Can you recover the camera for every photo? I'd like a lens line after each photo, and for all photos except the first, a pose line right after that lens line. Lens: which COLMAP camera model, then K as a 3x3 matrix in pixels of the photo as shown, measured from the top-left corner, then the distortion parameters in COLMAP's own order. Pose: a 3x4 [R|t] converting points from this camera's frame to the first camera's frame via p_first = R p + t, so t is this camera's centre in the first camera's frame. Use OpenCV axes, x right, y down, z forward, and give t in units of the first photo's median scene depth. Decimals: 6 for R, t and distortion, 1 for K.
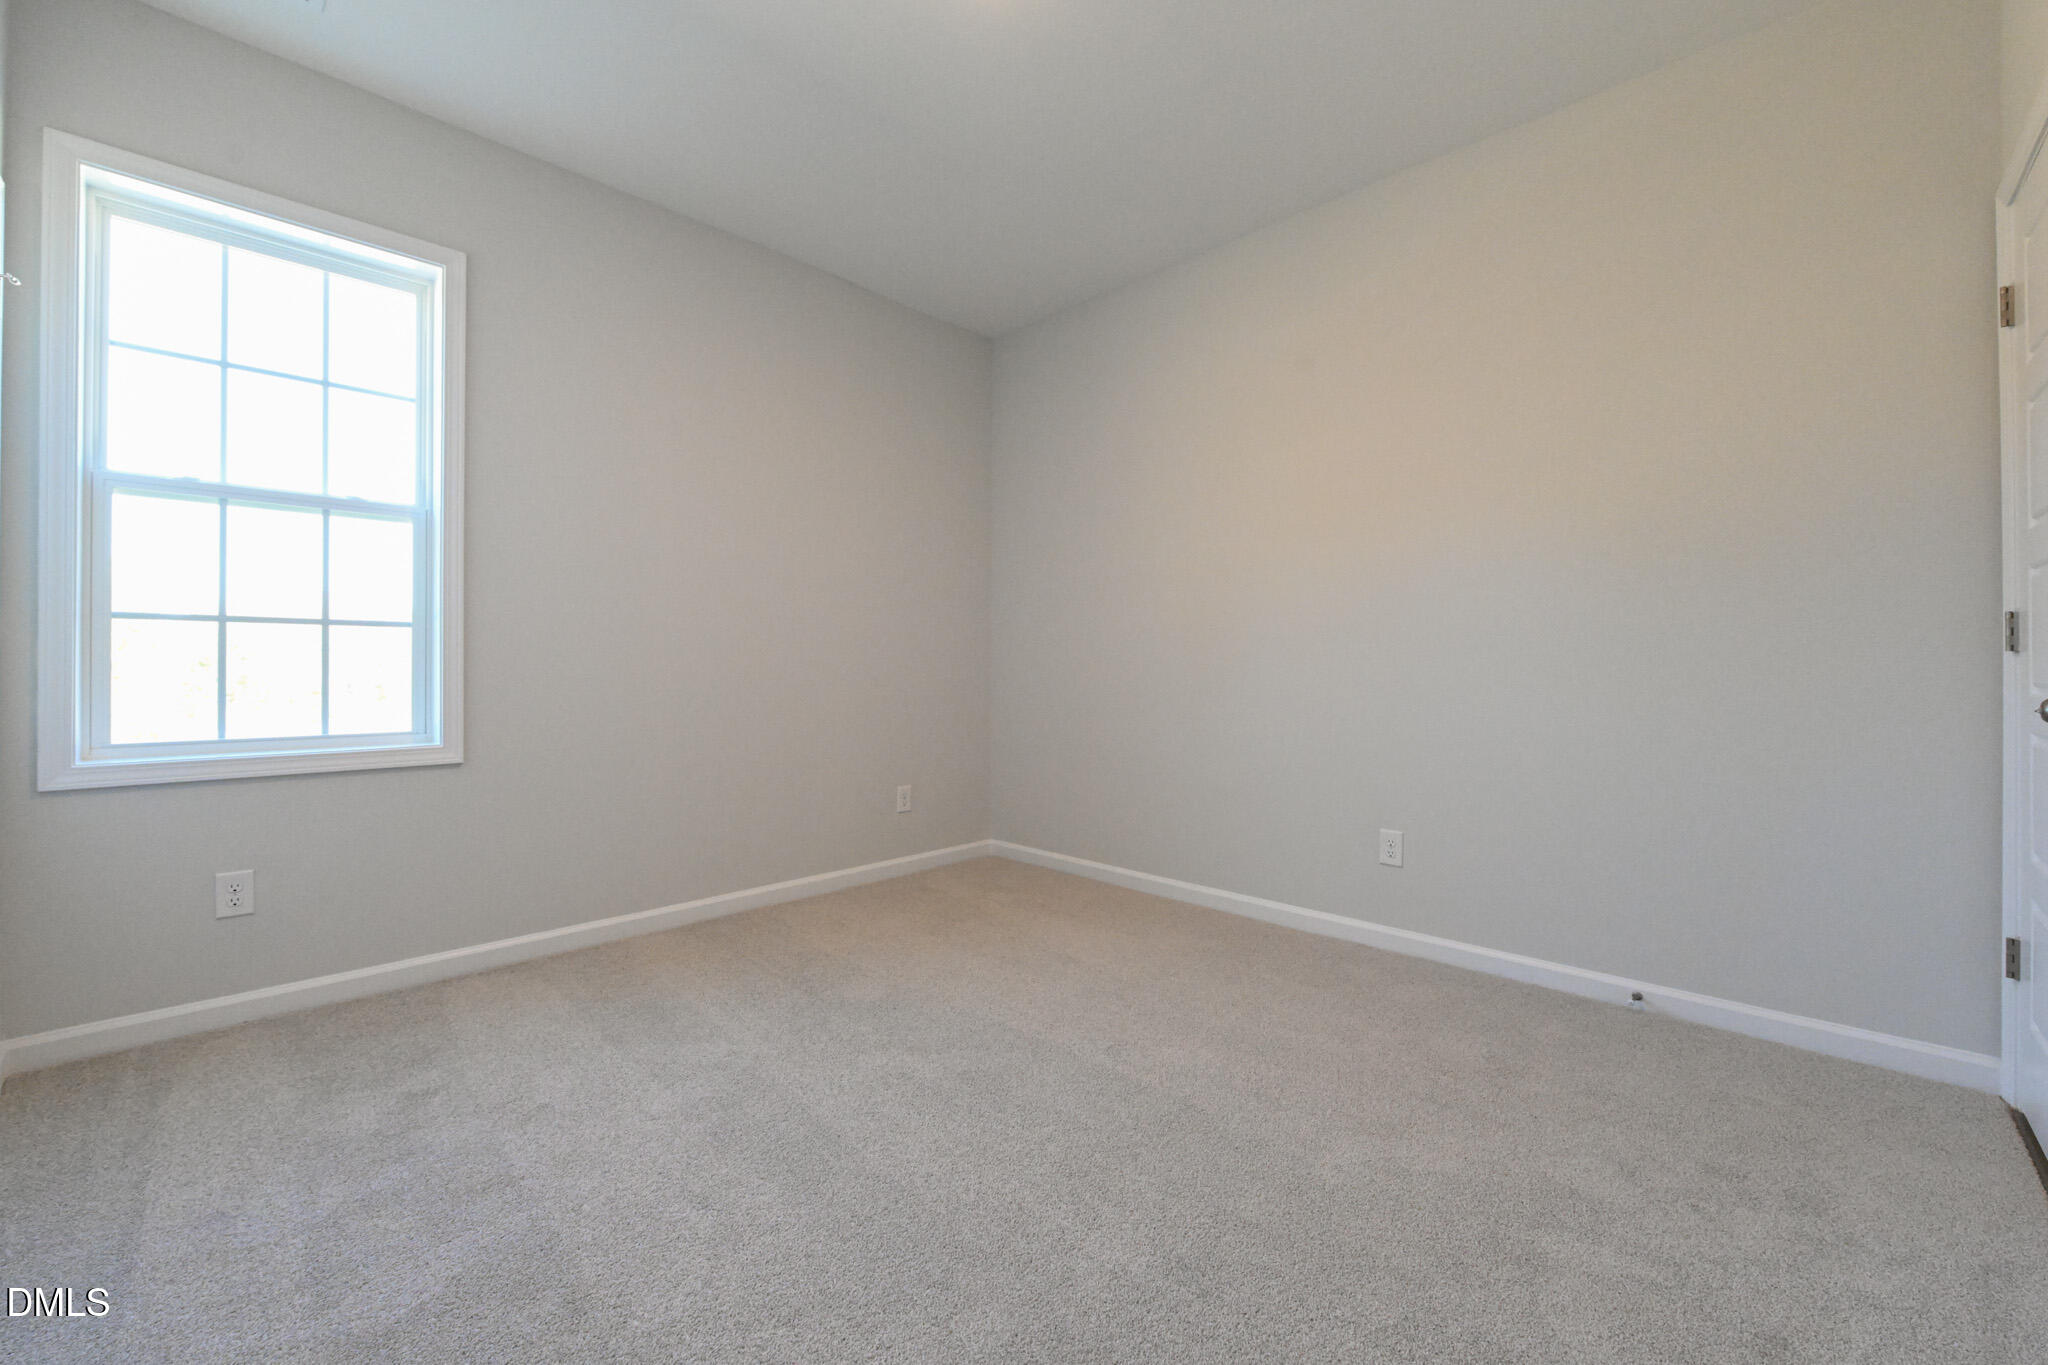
lens RADIAL K [[801.4, 0, 1050.7], [0, 801.4, 676.2], [0, 0, 1]] dist [-0.002027, -0.000628]
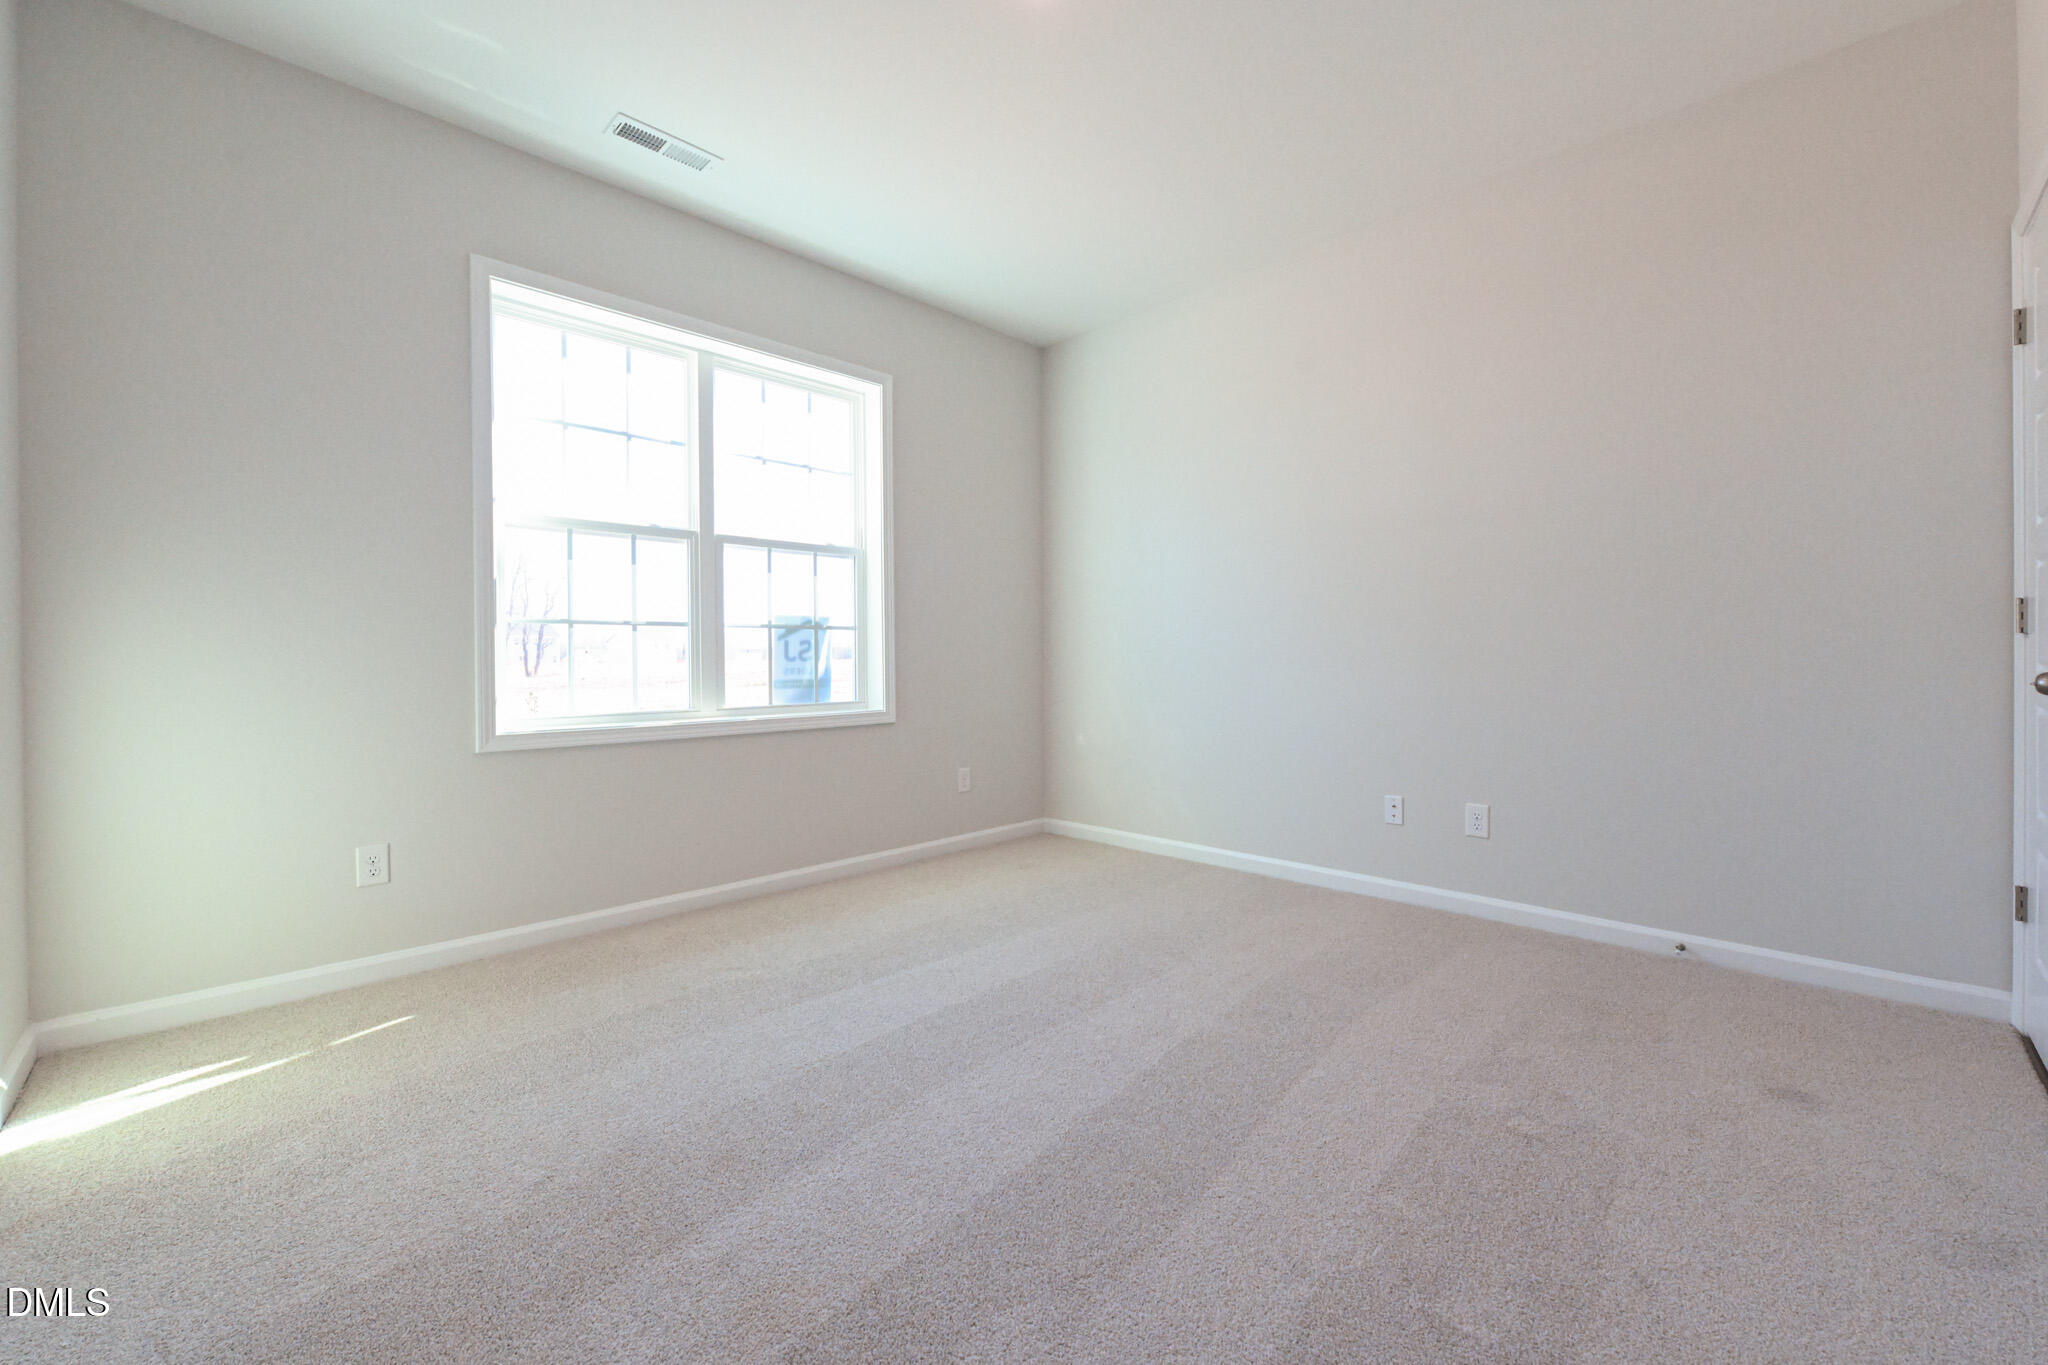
lens RADIAL K [[808.8, 0, 1028.7], [0, 808.8, 671.8], [0, 0, 1]] dist [-0.007552, 0.000404]
pose [[0.999404, -0.007983, -0.033577, -0.182272], [0.008311, 0.999919, 0.009632, 0.001069], [0.033497, -0.009906, 0.999390, -0.198006]]
